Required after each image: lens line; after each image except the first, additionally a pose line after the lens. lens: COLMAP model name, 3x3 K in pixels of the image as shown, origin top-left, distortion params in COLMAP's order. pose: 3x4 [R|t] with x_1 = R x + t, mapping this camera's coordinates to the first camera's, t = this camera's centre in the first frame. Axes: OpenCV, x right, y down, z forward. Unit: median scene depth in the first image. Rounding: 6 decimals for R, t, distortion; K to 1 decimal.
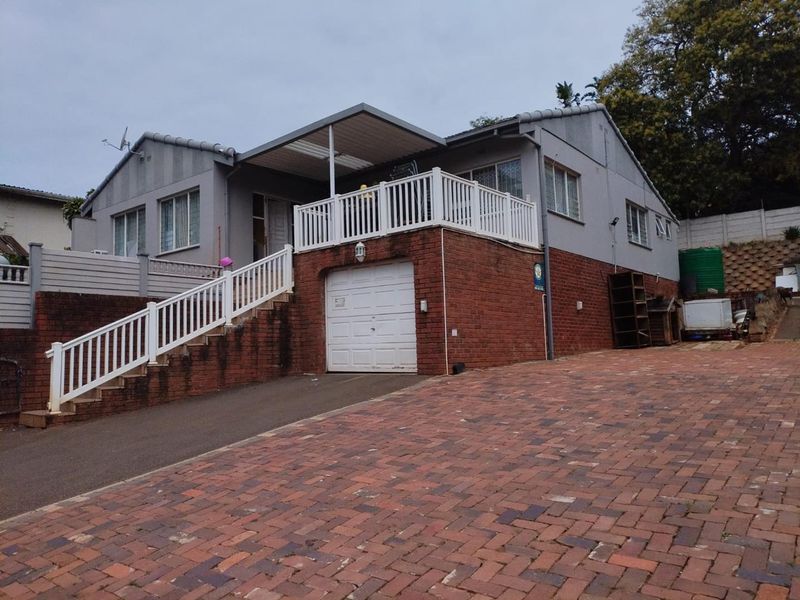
lens RADIAL K [[573.1, 0, 400.9], [0, 573.1, 299.4], [0, 0, 1]] dist [0.027696, -0.033141]
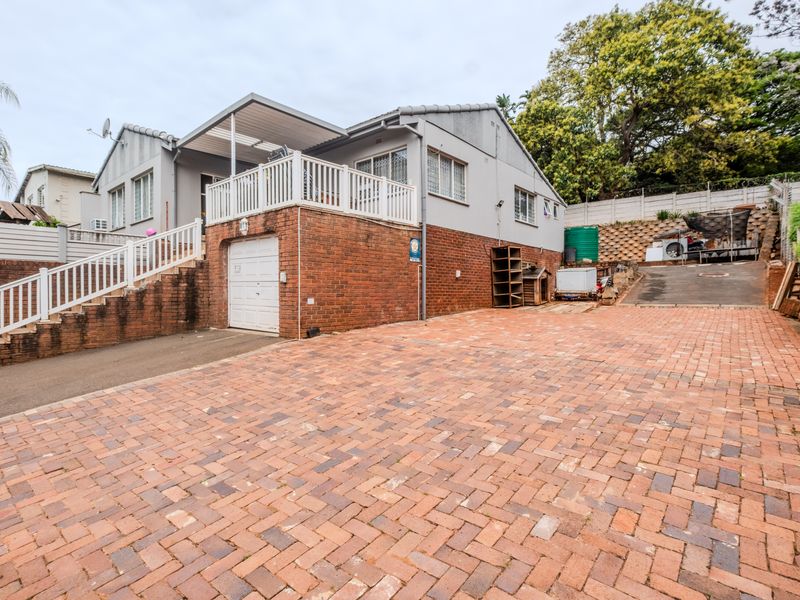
lens RADIAL K [[391.7, 0, 393.2], [0, 391.7, 291.5], [0, 0, 1]] dist [0.004973, -0.005483]
pose [[0.999245, 0.026401, -0.028517, 0.216255], [-0.023546, 0.995084, 0.096199, -0.030658], [0.030917, -0.095455, 0.994954, 0.183173]]
